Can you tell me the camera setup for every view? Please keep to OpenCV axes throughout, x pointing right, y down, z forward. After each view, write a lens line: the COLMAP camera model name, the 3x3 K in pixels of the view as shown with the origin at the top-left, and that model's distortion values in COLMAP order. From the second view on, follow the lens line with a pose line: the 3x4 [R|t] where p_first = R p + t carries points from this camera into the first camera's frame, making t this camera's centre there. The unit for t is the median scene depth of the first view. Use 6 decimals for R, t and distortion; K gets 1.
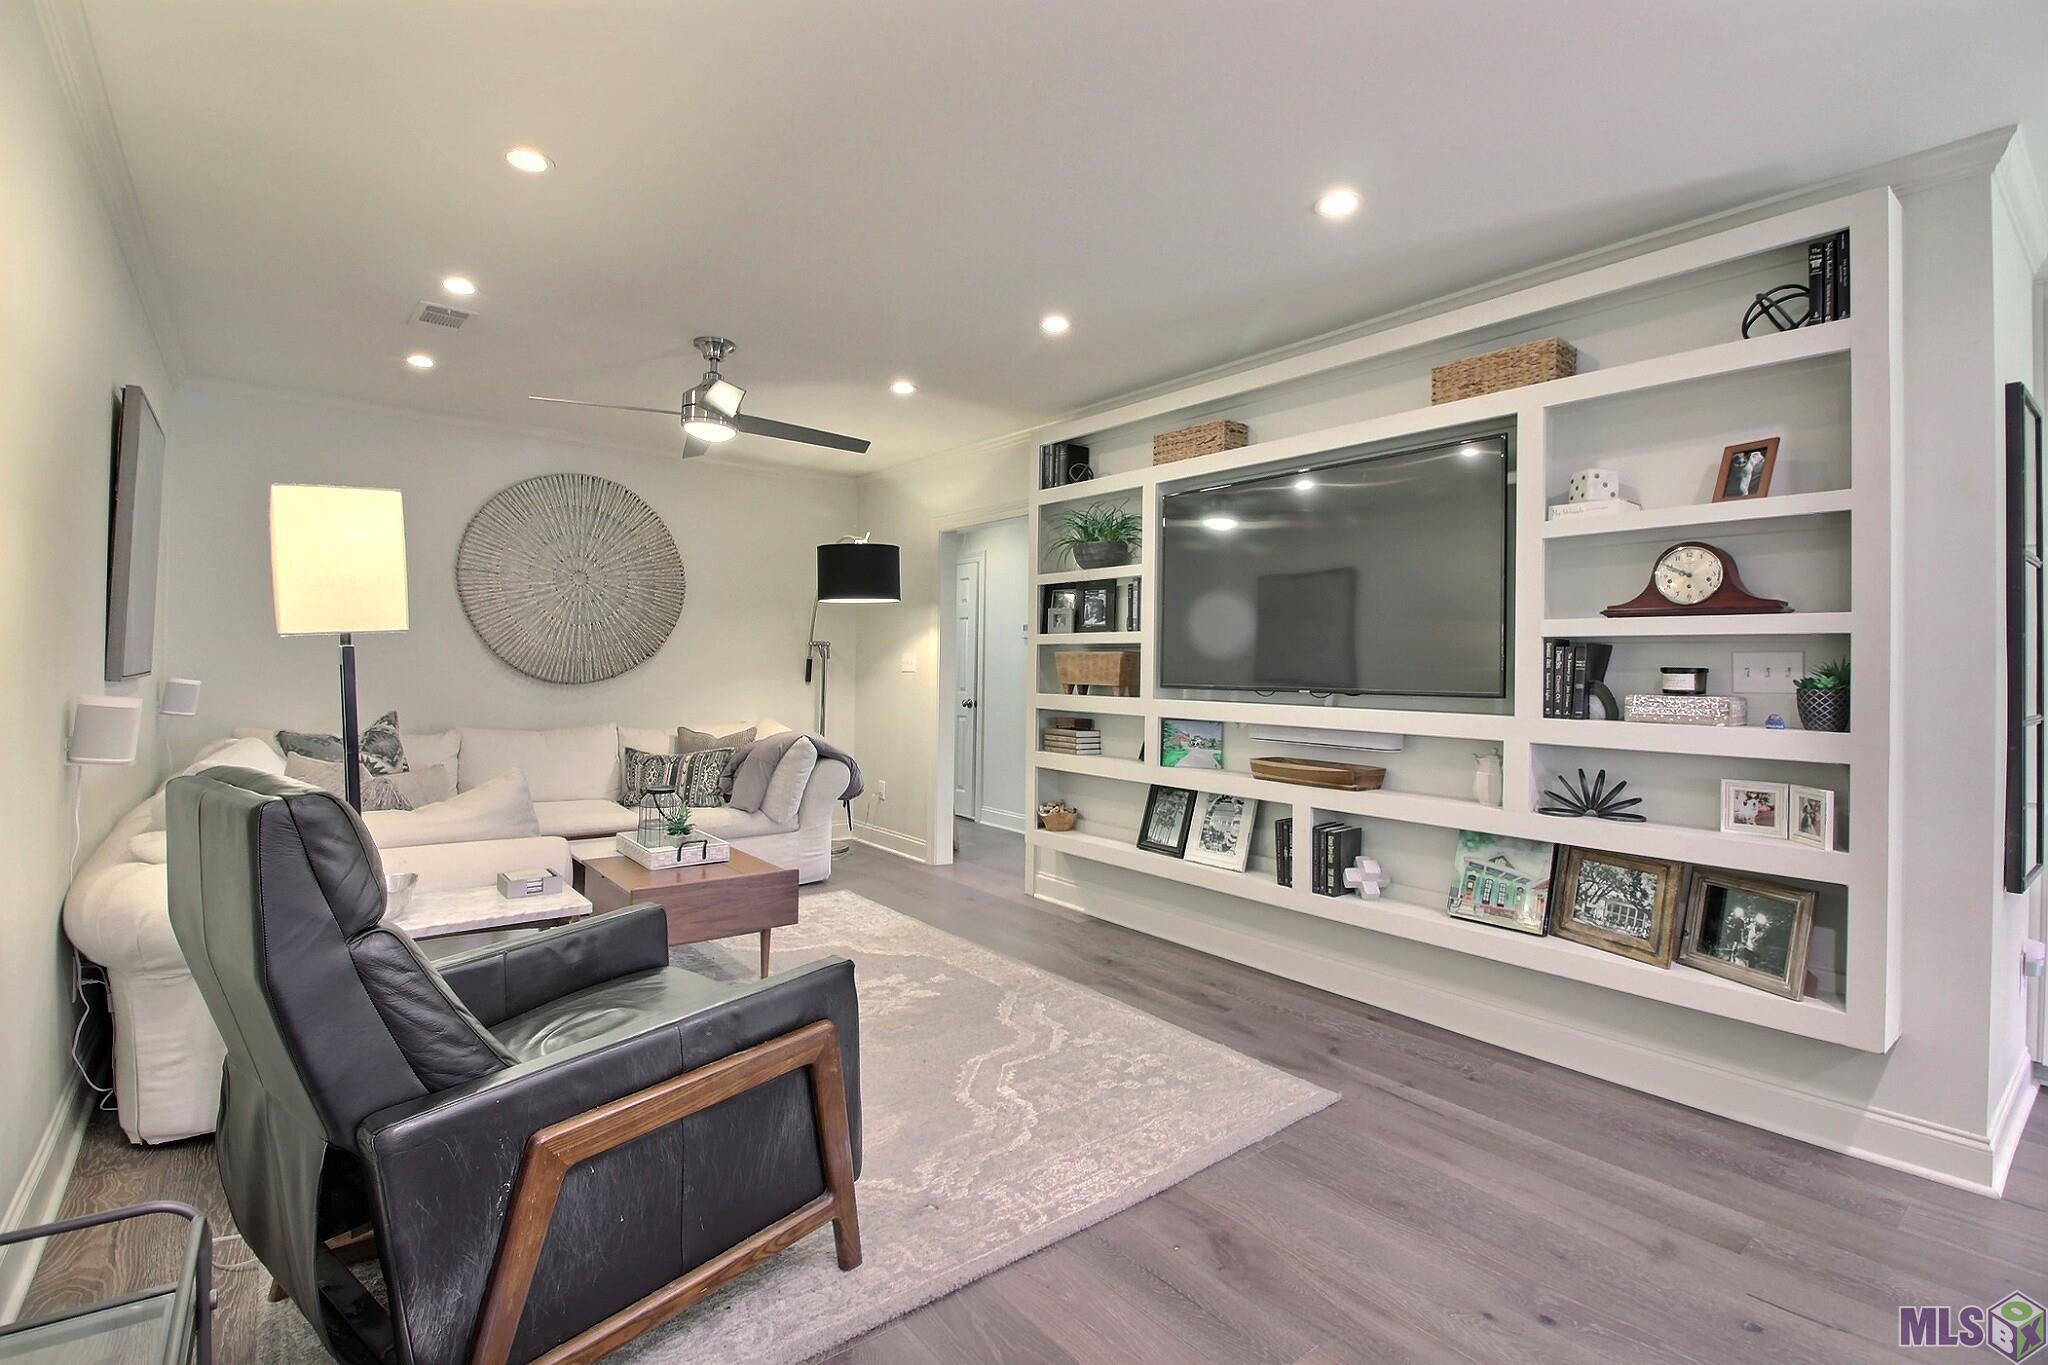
lens RADIAL K [[947.0, 0, 1023.3], [0, 947.0, 669.5], [0, 0, 1]] dist [-0.018403, -0.000602]
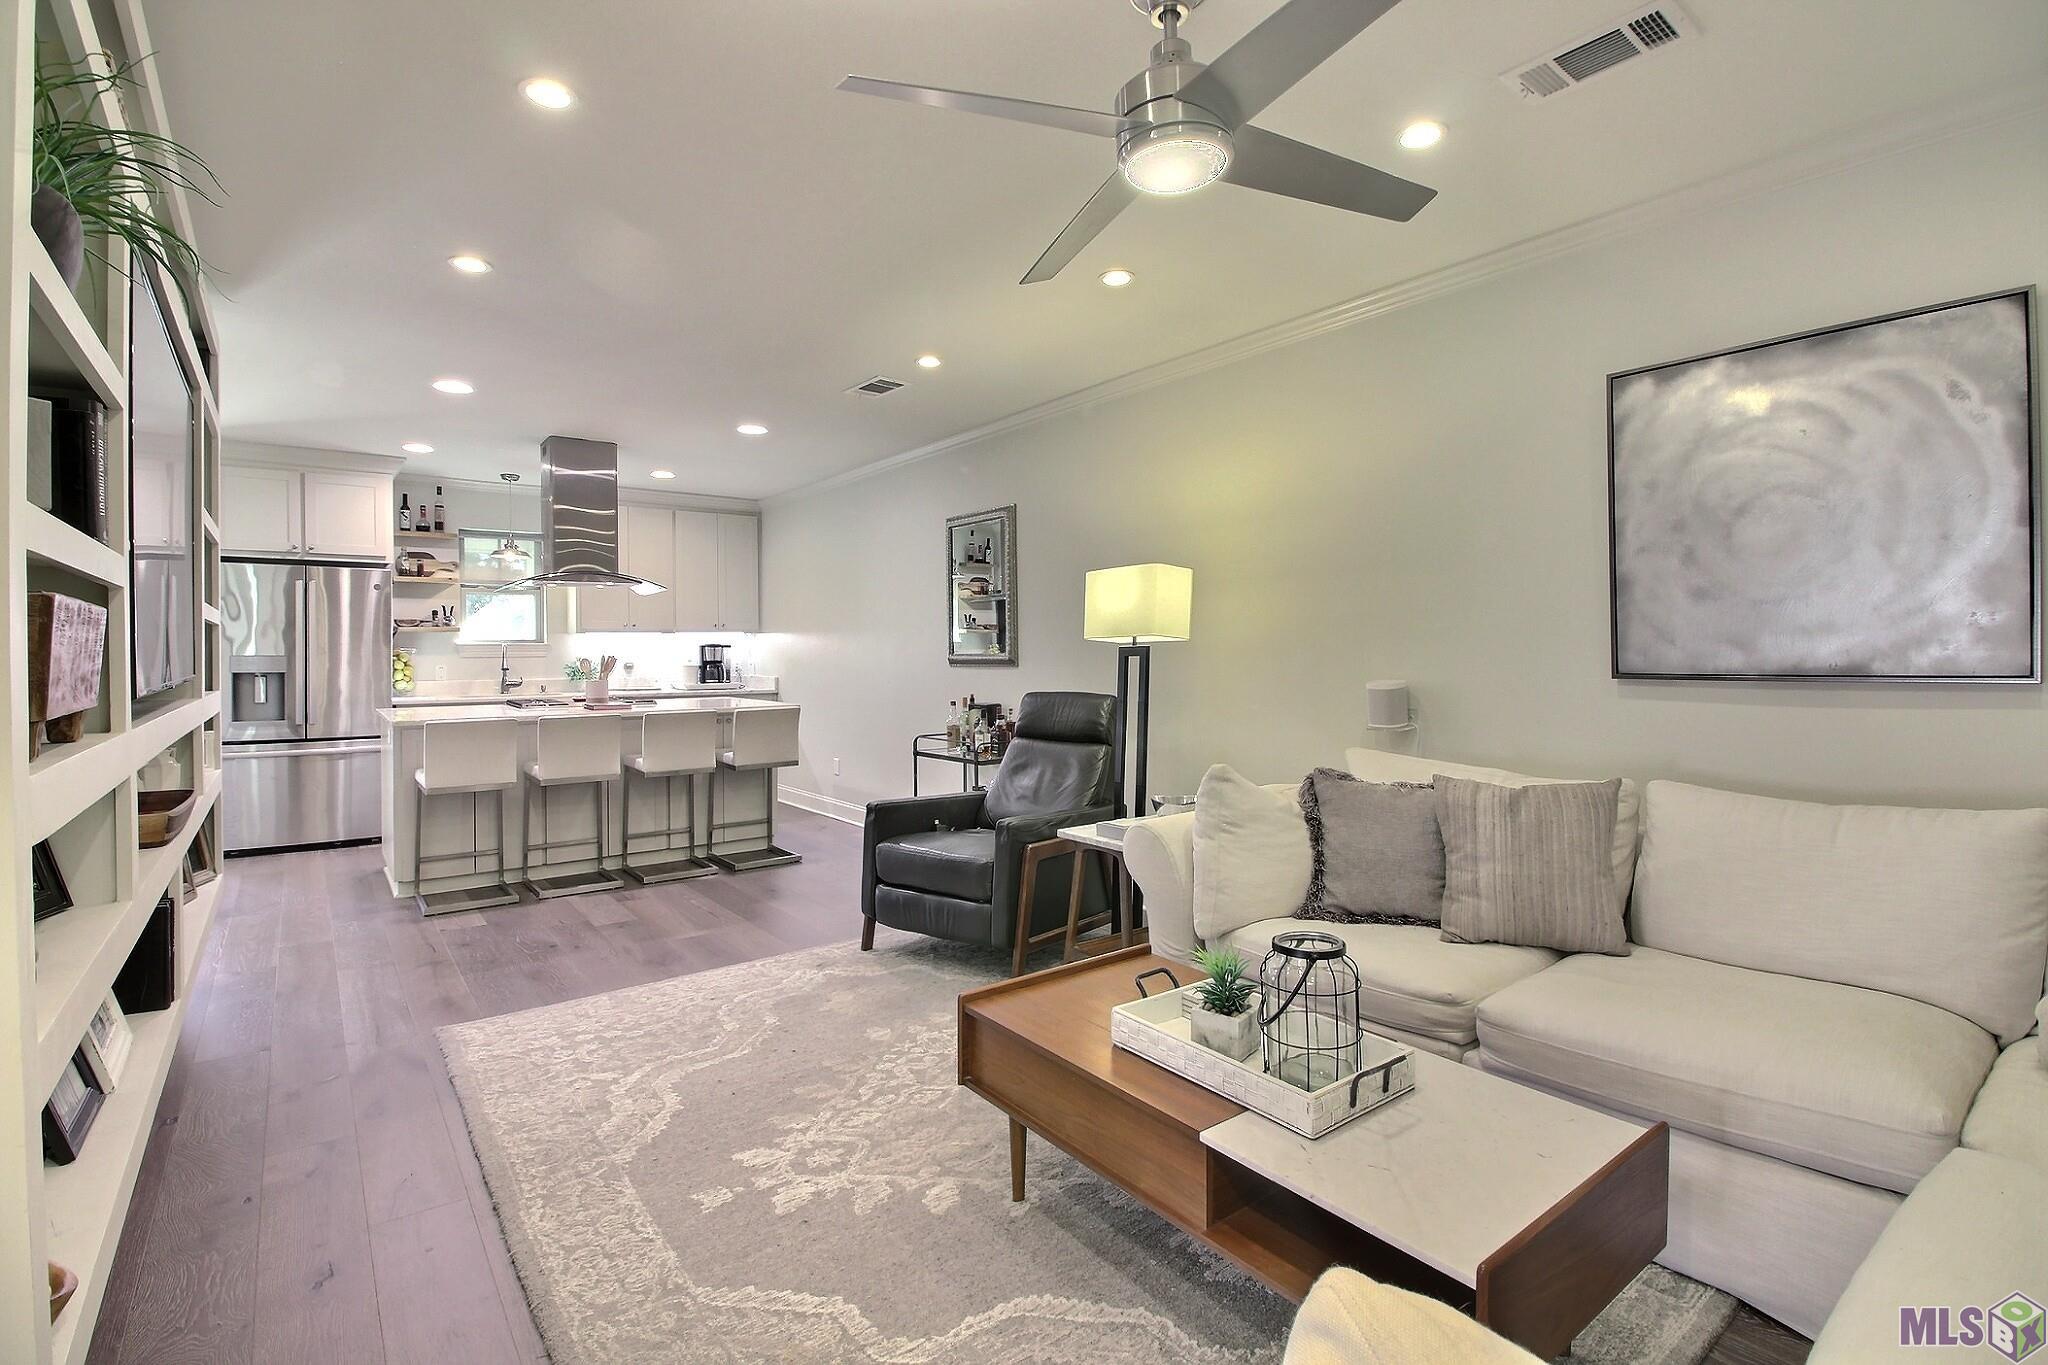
lens RADIAL K [[947.0, 0, 1026.3], [0, 947.0, 669.4], [0, 0, 1]] dist [-0.018403, -0.000602]
pose [[-0.999925, -0.006164, 0.010624, -0.355334], [-0.005913, 0.999705, 0.023554, -0.008794], [-0.010767, 0.023489, -0.999666, 1.971959]]
